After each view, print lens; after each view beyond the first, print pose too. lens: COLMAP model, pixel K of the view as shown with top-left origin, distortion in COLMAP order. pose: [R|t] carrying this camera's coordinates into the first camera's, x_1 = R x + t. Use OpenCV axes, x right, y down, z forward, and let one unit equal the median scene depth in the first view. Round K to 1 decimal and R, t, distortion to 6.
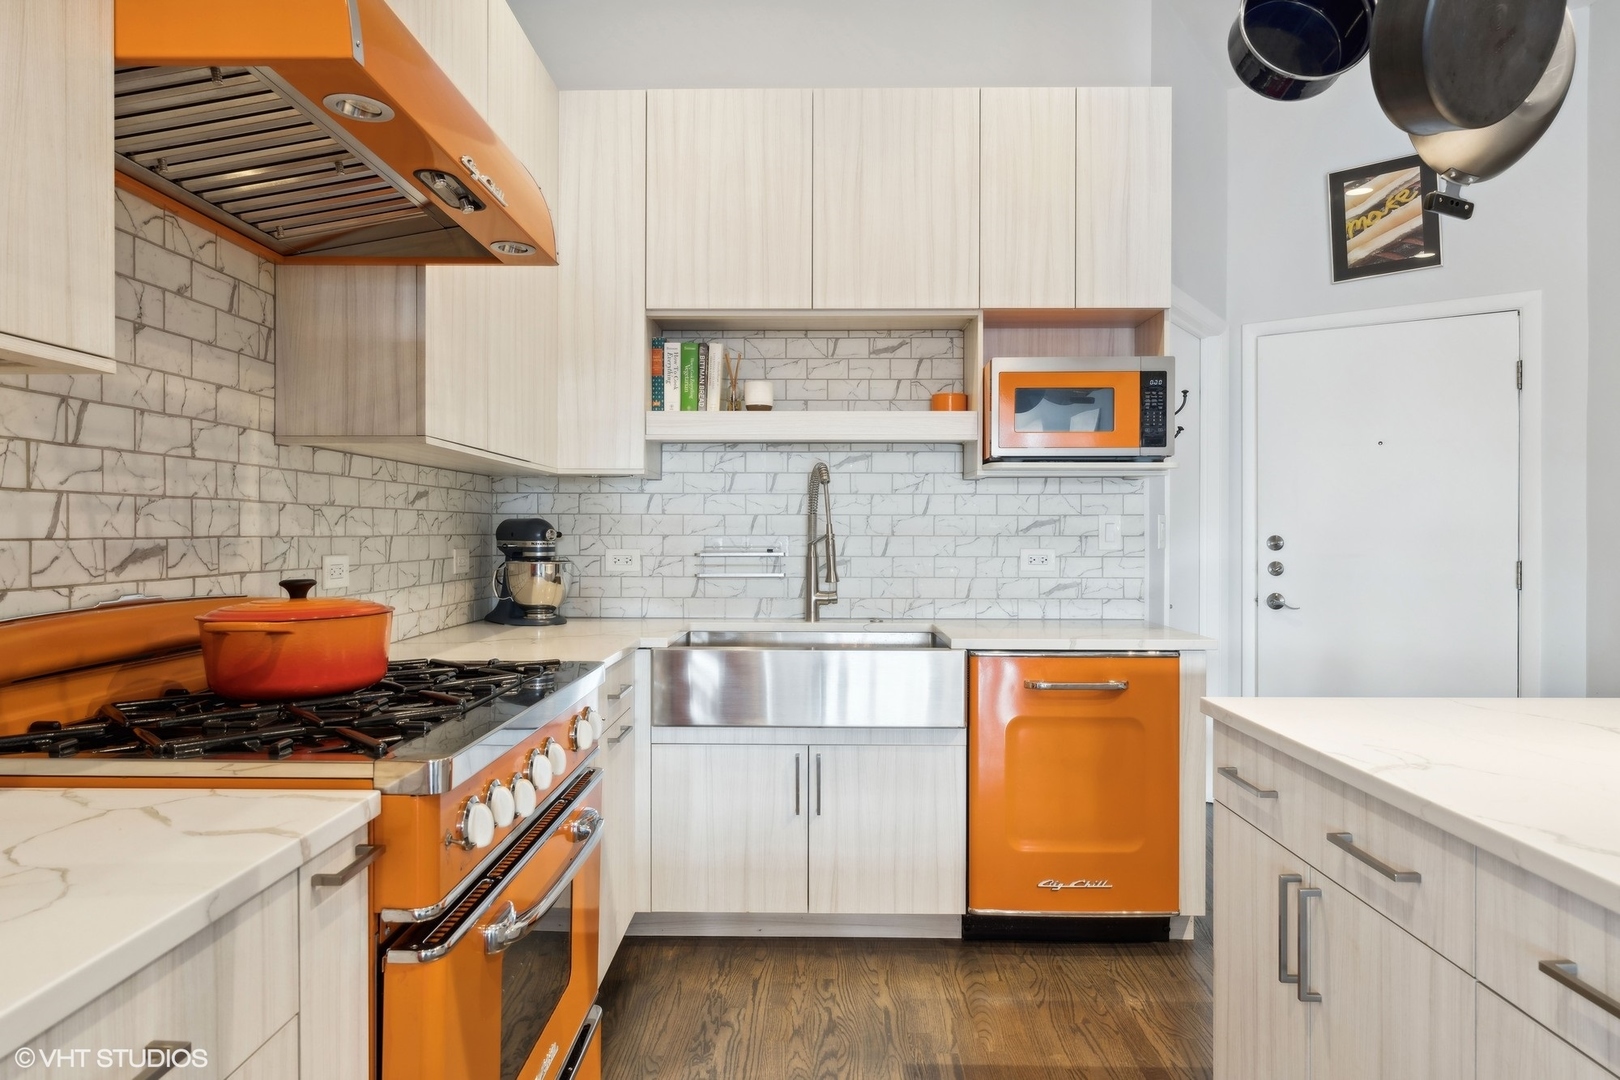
lens RADIAL K [[979.4, 0, 806.3], [0, 979.4, 533.4], [0, 0, 1]] dist [-0.003222, -0.002644]
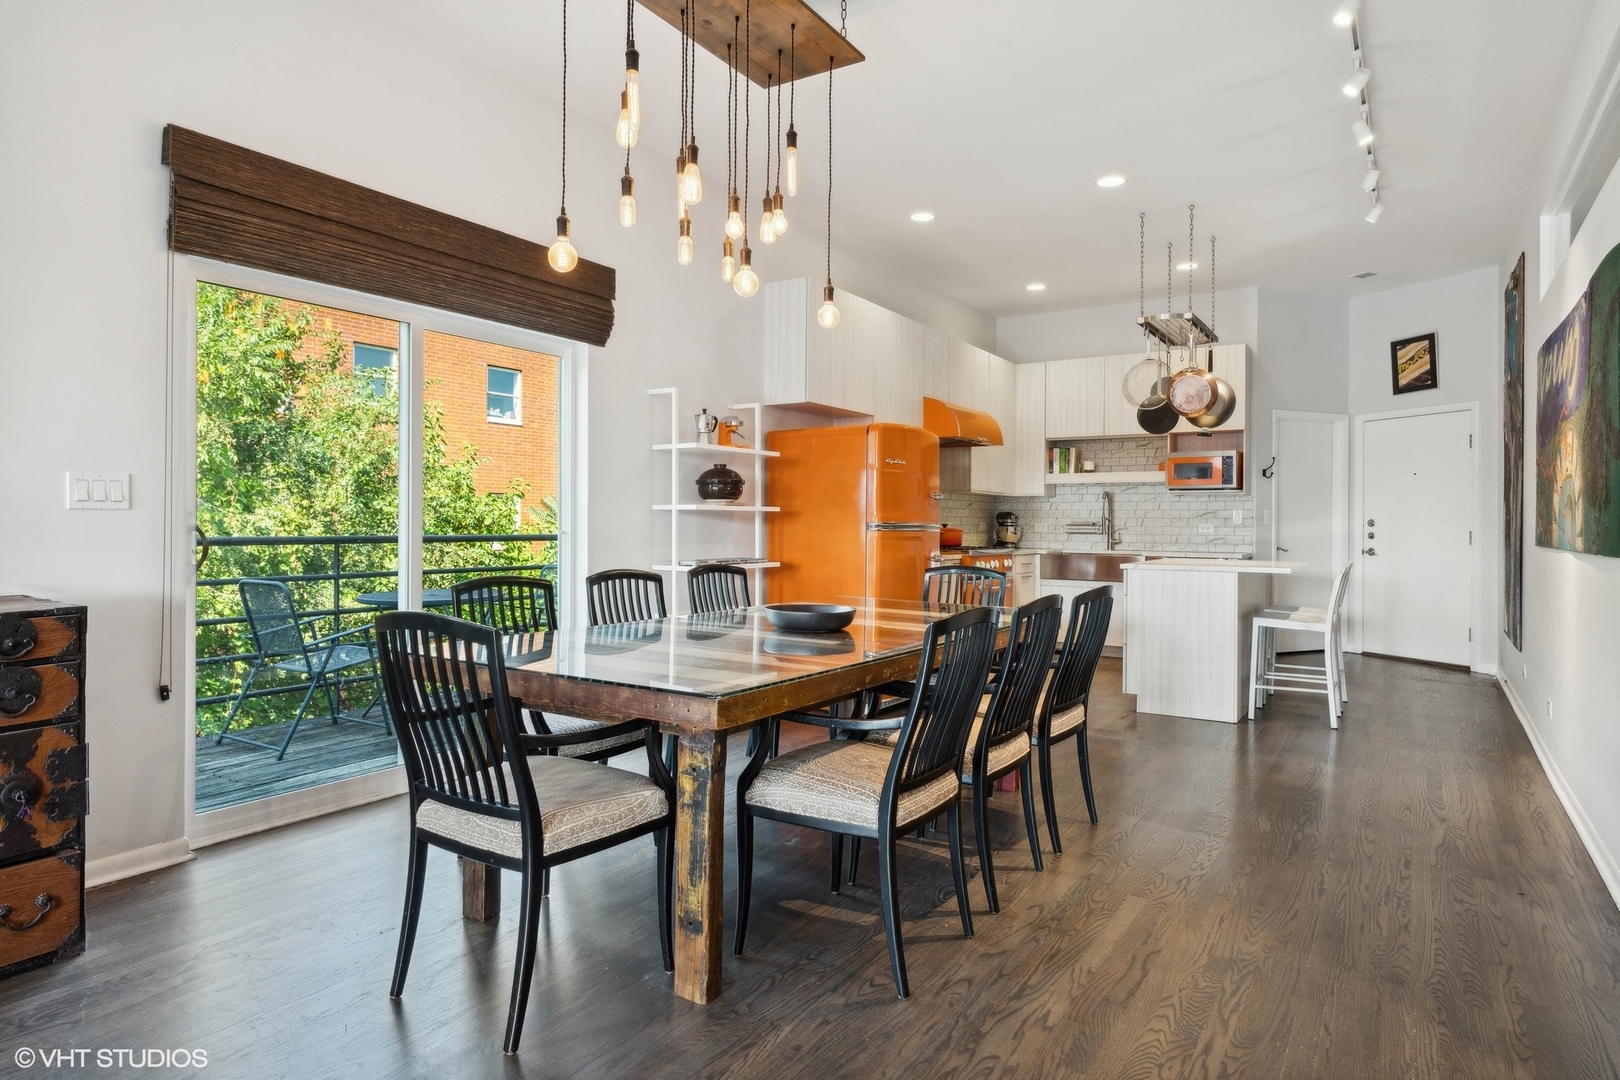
lens RADIAL K [[907.7, 0, 804.8], [0, 907.7, 530.7], [0, 0, 1]] dist [-0.002330, -0.003774]
pose [[0.844254, 0.007632, -0.535889, 0.638785], [-0.006832, 0.999971, 0.003479, 0.034668], [0.535900, 0.000724, 0.844281, -1.551943]]
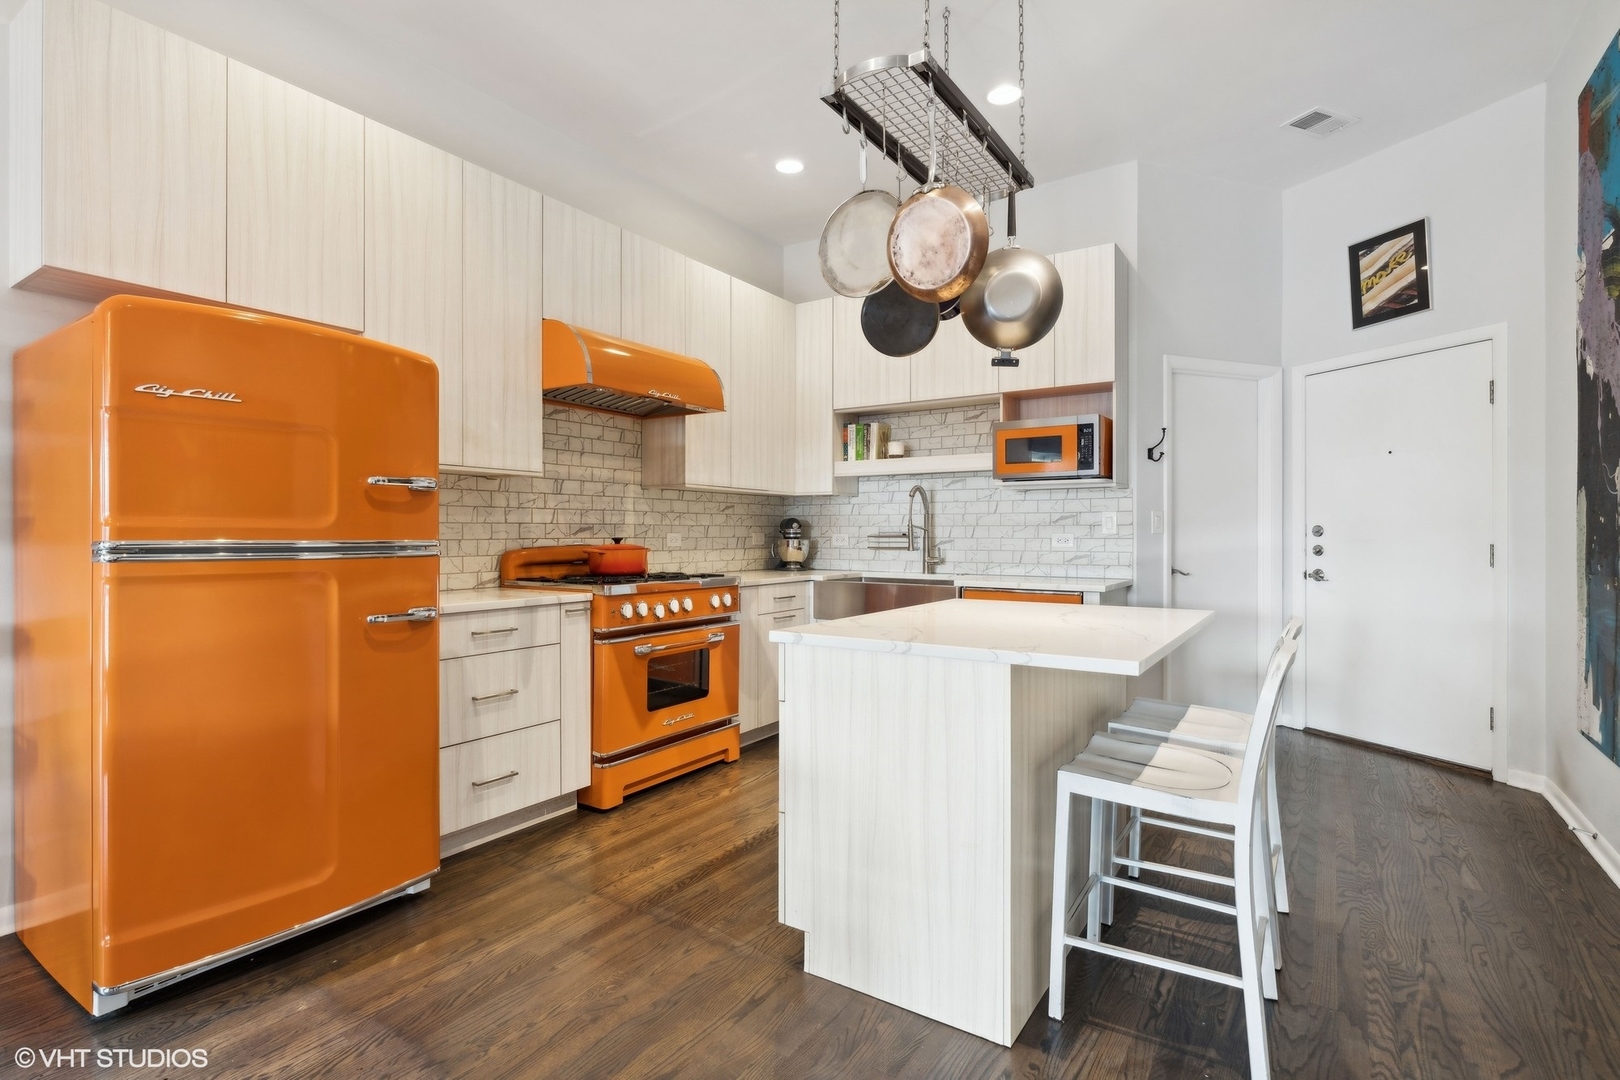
lens RADIAL K [[784.4, 0, 799.8], [0, 784.4, 538.2], [0, 0, 1]] dist [-0.003145, 0.001907]
pose [[0.840868, 0.002301, -0.541235, 0.598711], [-0.000392, 0.999993, 0.003643, 0.020203], [0.541240, -0.002851, 0.840864, -0.335403]]
